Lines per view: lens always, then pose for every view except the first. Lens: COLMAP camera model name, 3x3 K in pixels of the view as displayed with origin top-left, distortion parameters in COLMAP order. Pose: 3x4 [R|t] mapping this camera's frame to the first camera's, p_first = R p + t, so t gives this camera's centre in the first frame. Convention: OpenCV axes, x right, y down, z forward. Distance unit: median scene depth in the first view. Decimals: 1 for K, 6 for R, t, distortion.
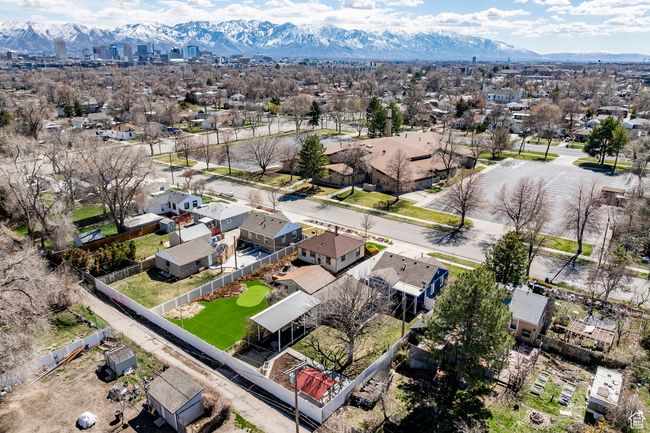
lens RADIAL K [[462.3, 0, 325.0], [0, 462.3, 216.5], [0, 0, 1]] dist [-0.031336, 0.003775]
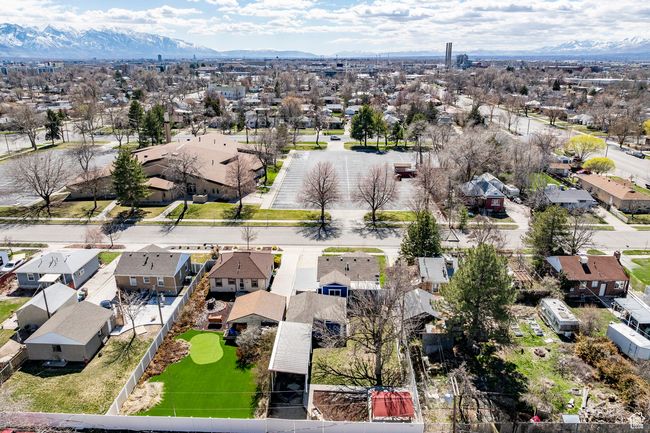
lens RADIAL K [[462.3, 0, 325.0], [0, 462.3, 216.5], [0, 0, 1]] dist [-0.031336, 0.003775]
pose [[0.802217, -0.194254, 0.564546, -0.191292], [0.191712, 0.979326, 0.064554, -0.033271], [-0.565415, 0.056444, 0.822873, 0.089905]]
